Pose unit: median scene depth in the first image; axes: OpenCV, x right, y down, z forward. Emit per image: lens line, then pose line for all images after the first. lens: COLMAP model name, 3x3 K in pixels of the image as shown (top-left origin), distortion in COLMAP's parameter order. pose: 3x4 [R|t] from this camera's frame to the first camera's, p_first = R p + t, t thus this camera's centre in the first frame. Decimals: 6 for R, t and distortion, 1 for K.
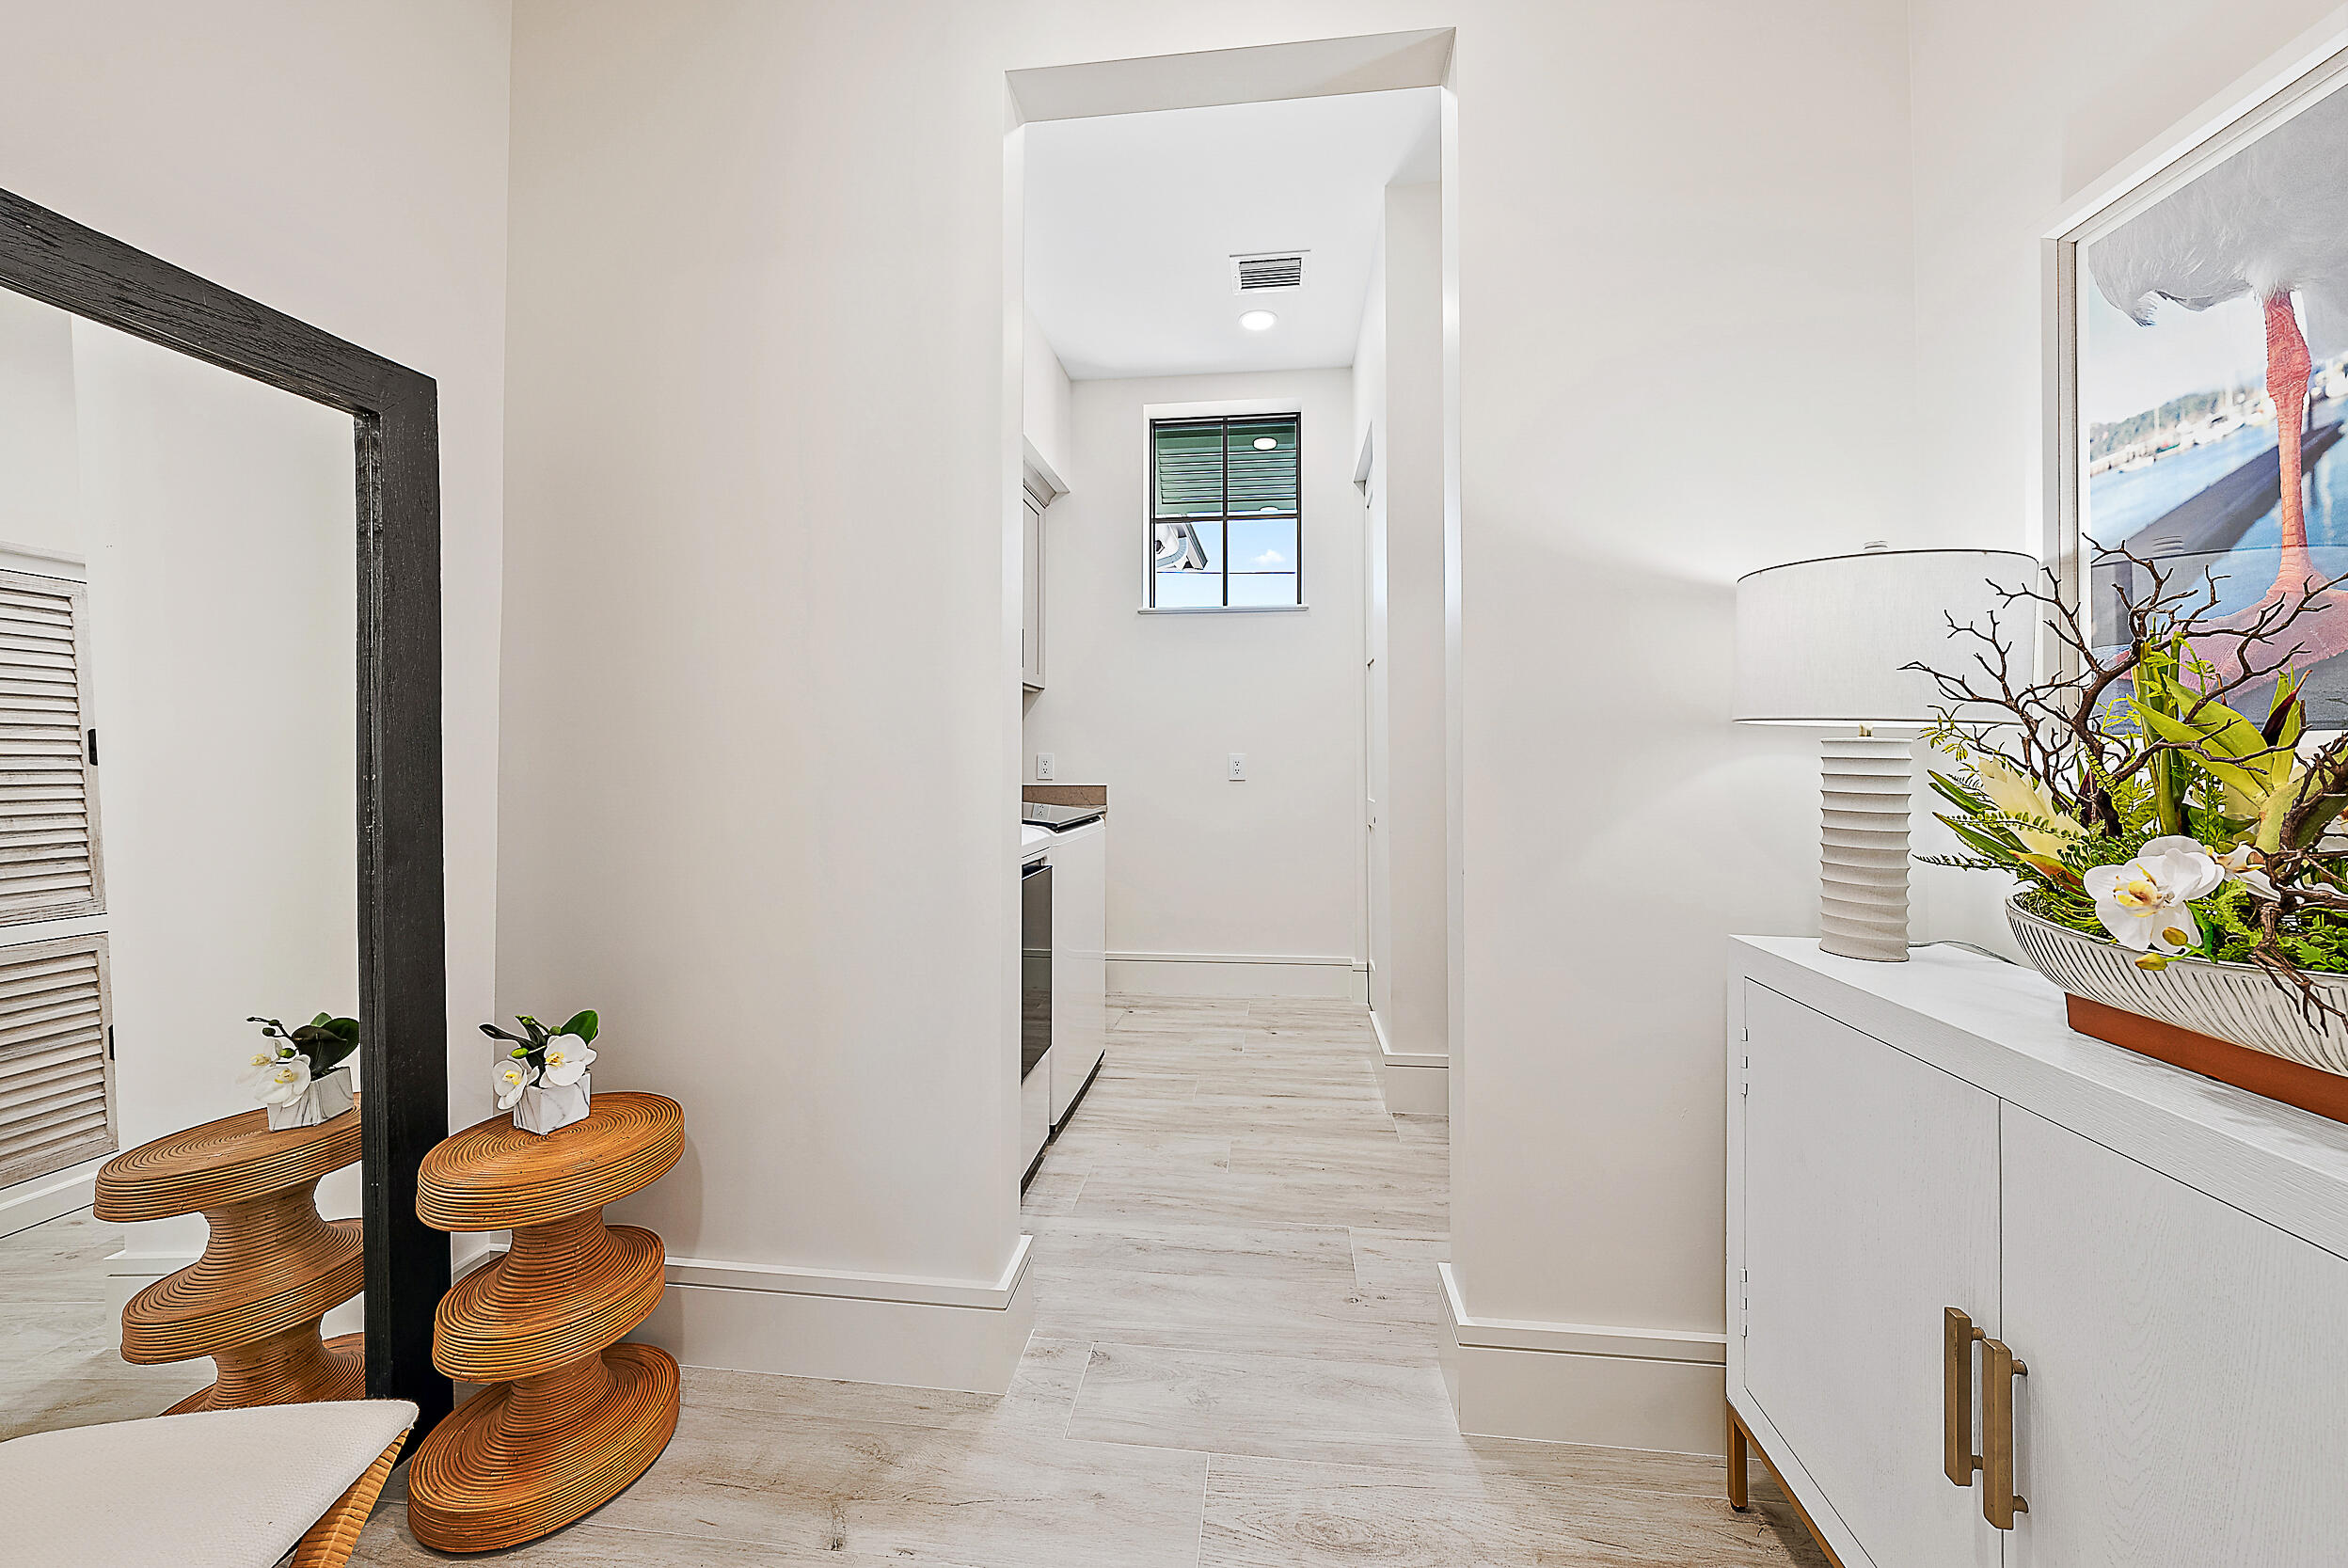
lens RADIAL K [[833.9, 0, 1182.1], [0, 833.9, 771.5], [0, 0, 1]] dist [-0.000189, 0.000326]
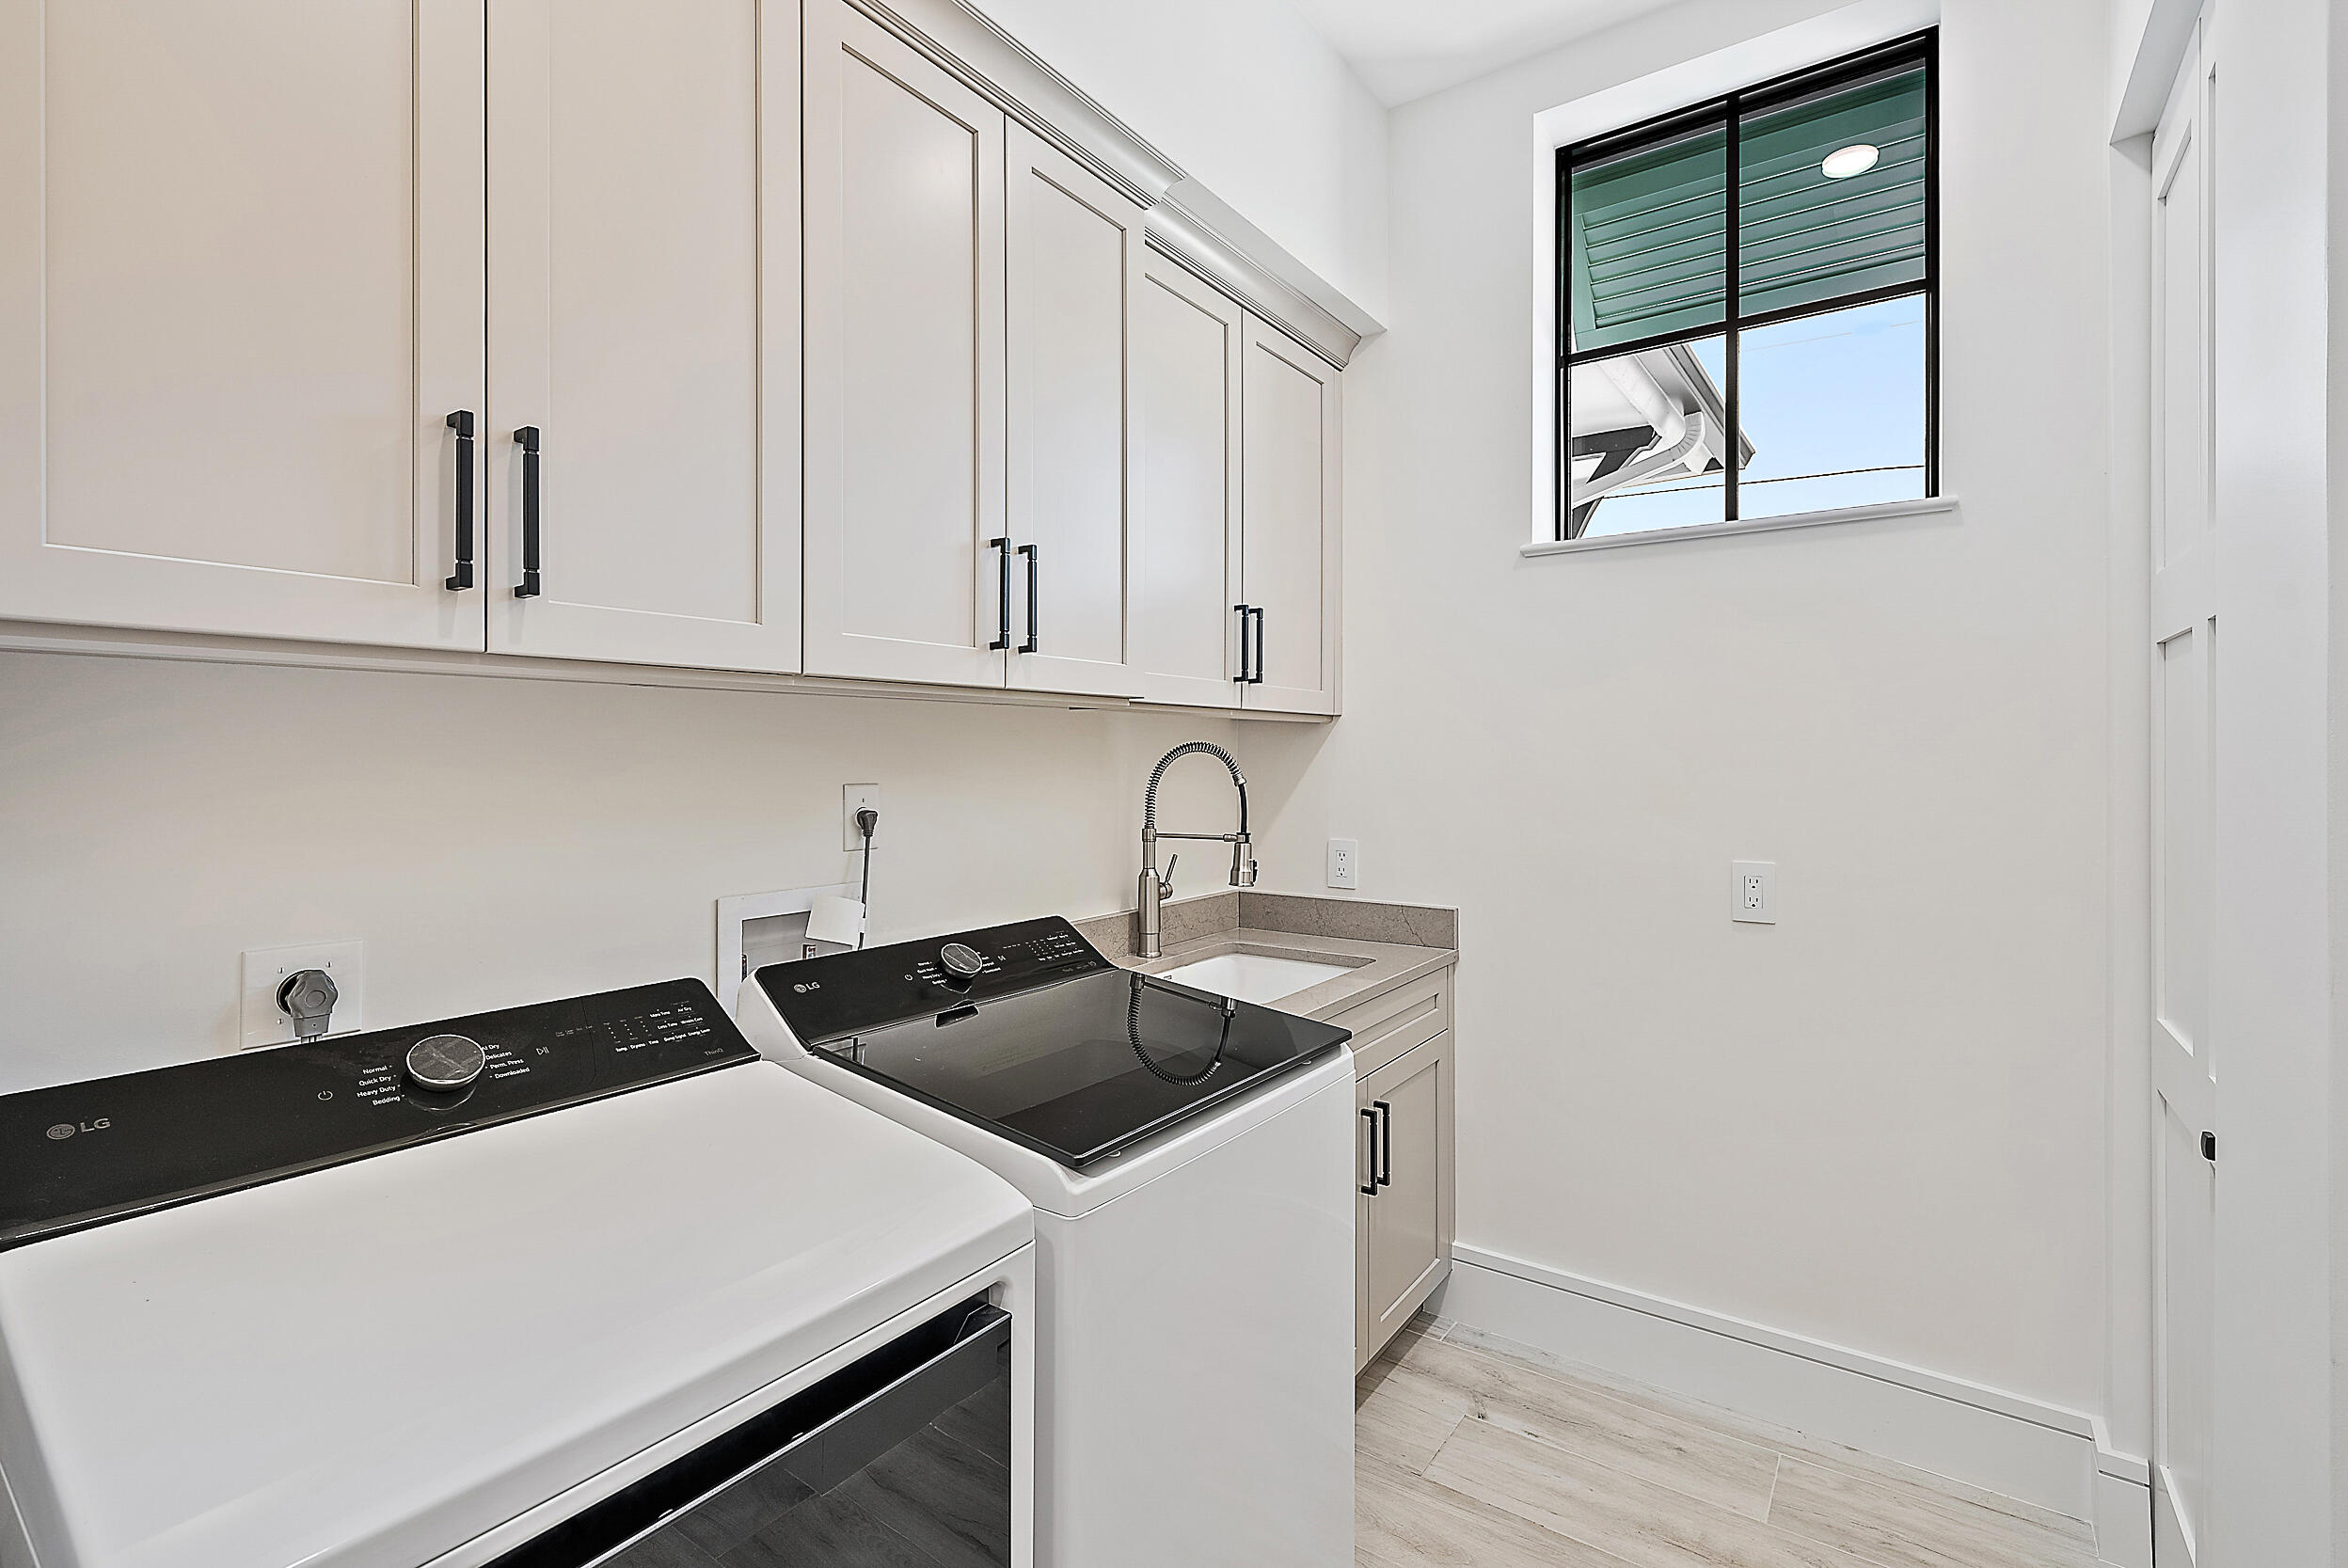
lens RADIAL K [[1060.1, 0, 1179.3], [0, 1060.1, 778.3], [0, 0, 1]] dist [-0.001489, 0.001967]
pose [[0.883576, 0.005646, -0.468254, 0.058703], [-0.002781, 0.999973, 0.006809, -0.064710], [0.468280, -0.004714, 0.883567, 0.364623]]
